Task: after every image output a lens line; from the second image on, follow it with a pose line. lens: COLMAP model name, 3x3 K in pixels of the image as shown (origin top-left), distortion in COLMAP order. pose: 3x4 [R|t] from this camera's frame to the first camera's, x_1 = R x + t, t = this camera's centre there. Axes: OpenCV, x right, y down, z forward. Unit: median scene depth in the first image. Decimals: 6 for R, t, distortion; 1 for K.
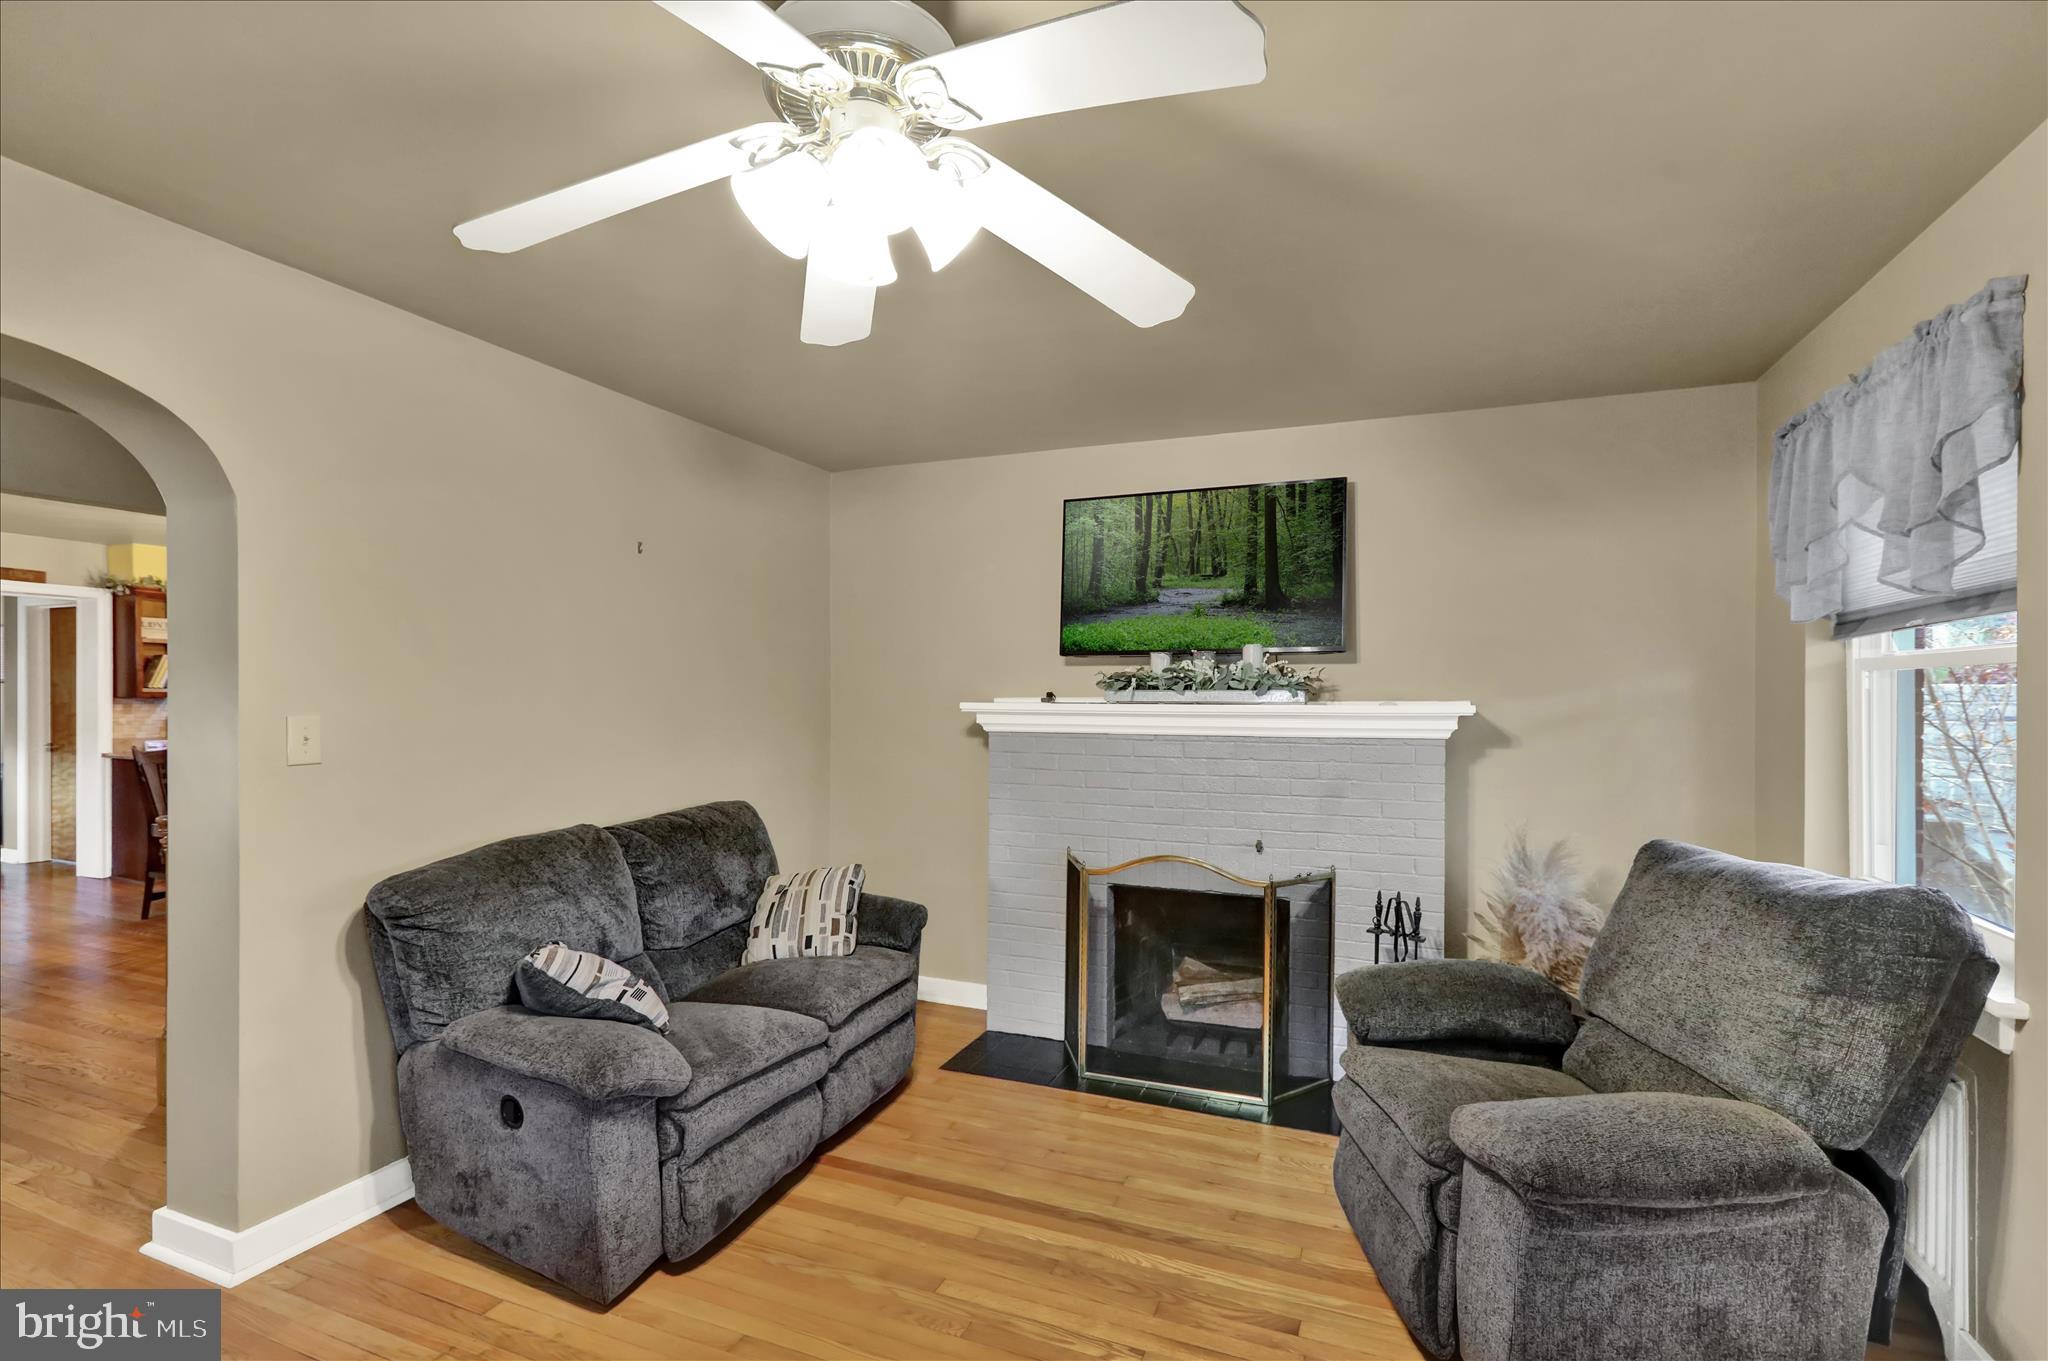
lens RADIAL K [[925.4, 0, 1021.4], [0, 925.4, 693.1], [0, 0, 1]] dist [-0.000534, 0.000200]
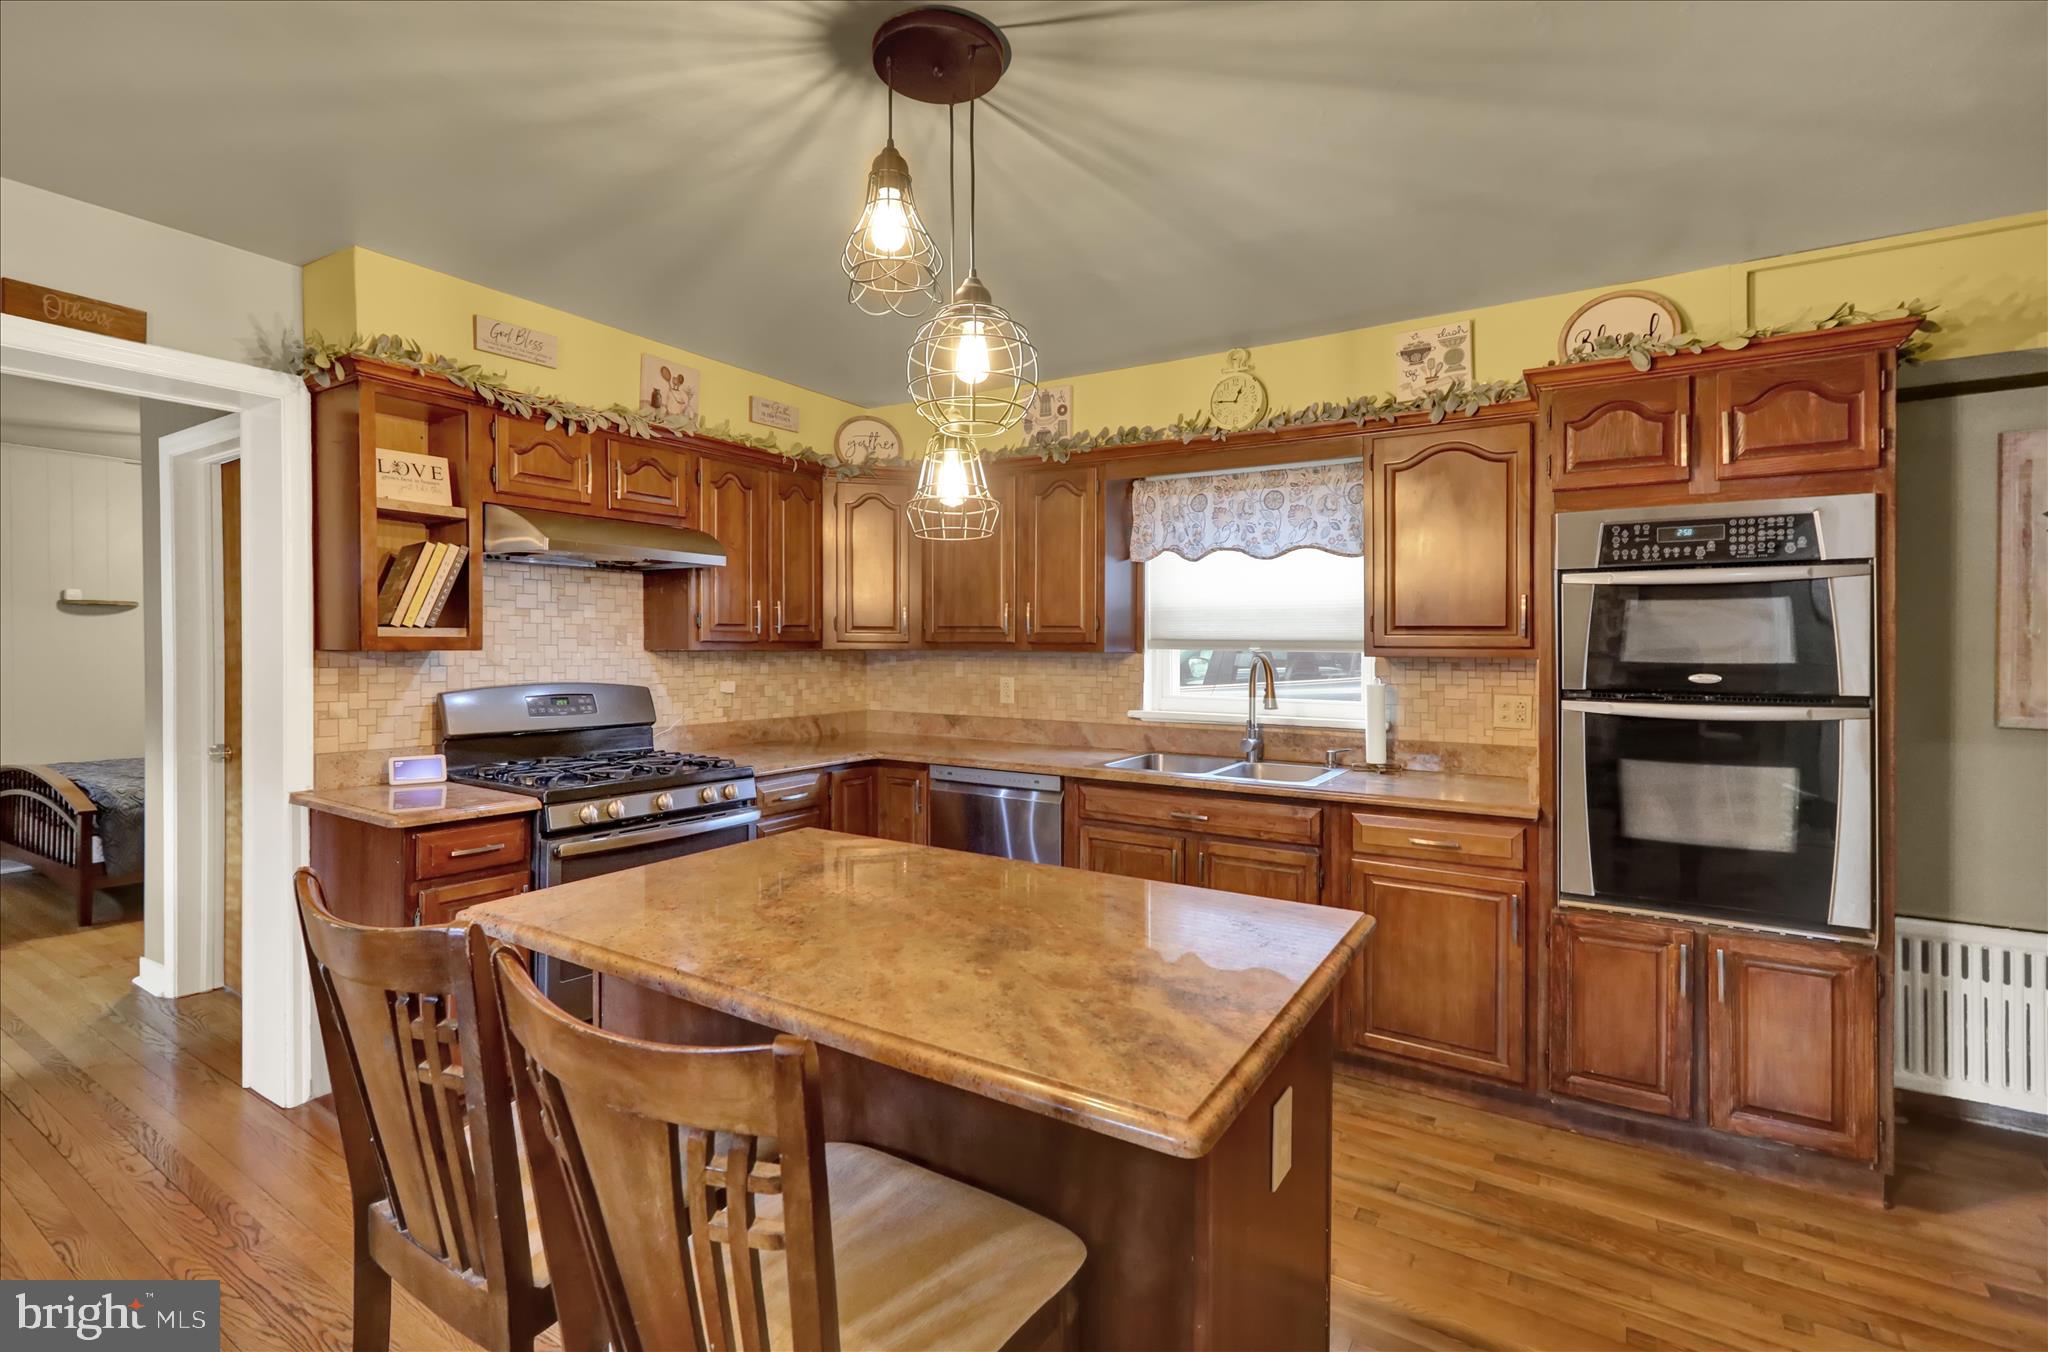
lens RADIAL K [[930.8, 0, 1042.8], [0, 930.8, 649.2], [0, 0, 1]] dist [-0.000715, -0.002910]
pose [[0.986376, 0.001172, -0.164505, -0.603829], [-0.000330, 0.999987, 0.005142, 0.001544], [0.164509, -0.005018, 0.986363, 0.653423]]
